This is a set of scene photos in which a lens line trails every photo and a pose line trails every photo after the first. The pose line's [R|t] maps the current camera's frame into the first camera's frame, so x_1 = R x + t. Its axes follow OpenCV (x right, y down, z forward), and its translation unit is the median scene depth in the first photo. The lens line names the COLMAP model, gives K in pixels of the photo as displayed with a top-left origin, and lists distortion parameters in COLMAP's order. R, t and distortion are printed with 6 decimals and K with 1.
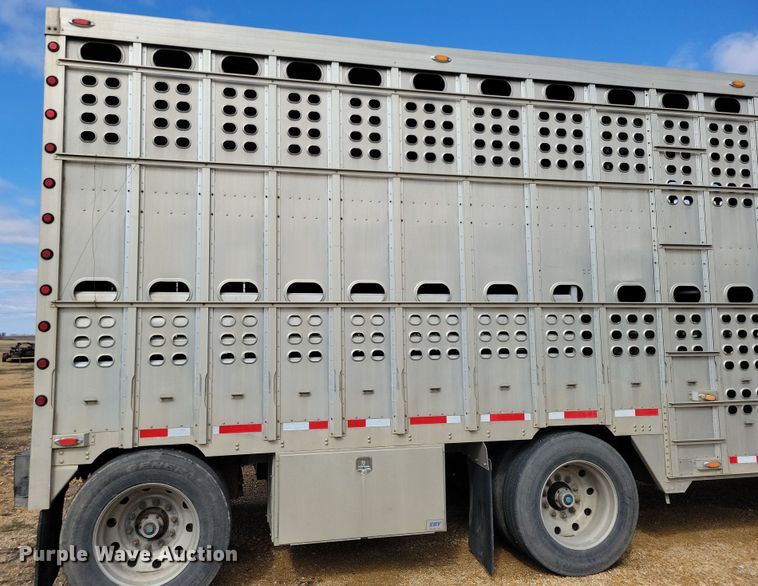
lens RADIAL K [[466.2, 0, 381.3], [0, 466.2, 319.0], [0, 0, 1]] dist [0.019649, -0.000265]
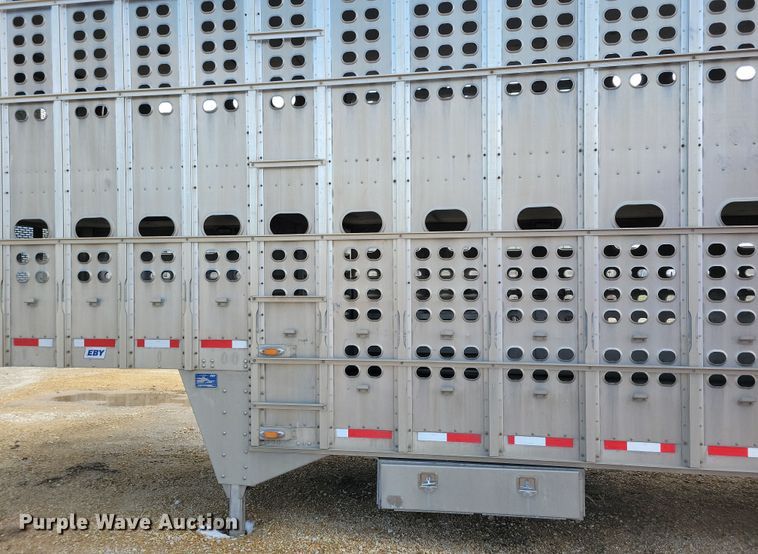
lens RADIAL K [[536.1, 0, 376.6], [0, 536.1, 294.4], [0, 0, 1]] dist [0.034998, -0.006755]
pose [[0.947845, 0.016929, -0.318283, 0.625853], [0.008376, 0.996921, 0.077967, -0.002083], [0.318623, -0.076567, 0.944784, 0.106537]]
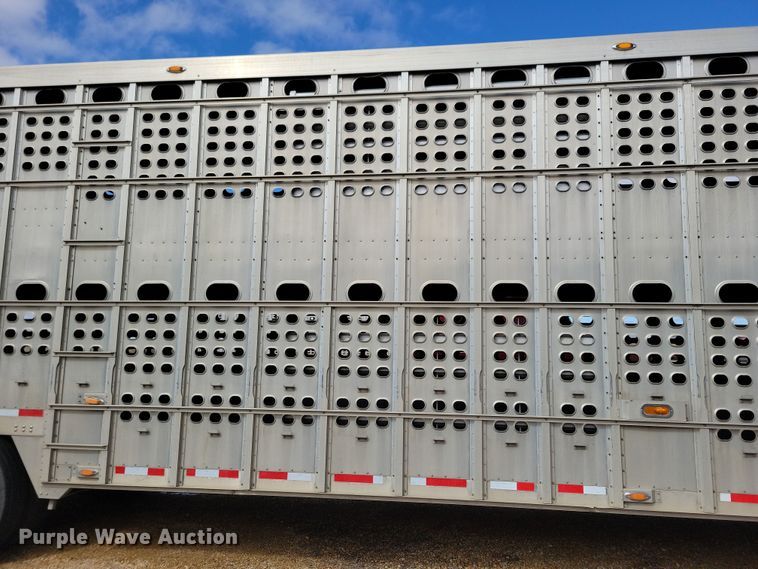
lens RADIAL K [[462.8, 0, 447.9], [0, 462.8, 306.1], [0, 0, 1]] dist [0.032188, -0.012096]
pose [[0.962394, 0.003051, -0.271641, 0.934574], [-0.010964, 0.999558, -0.027617, -0.003350], [0.271437, 0.029557, 0.962002, 0.158959]]
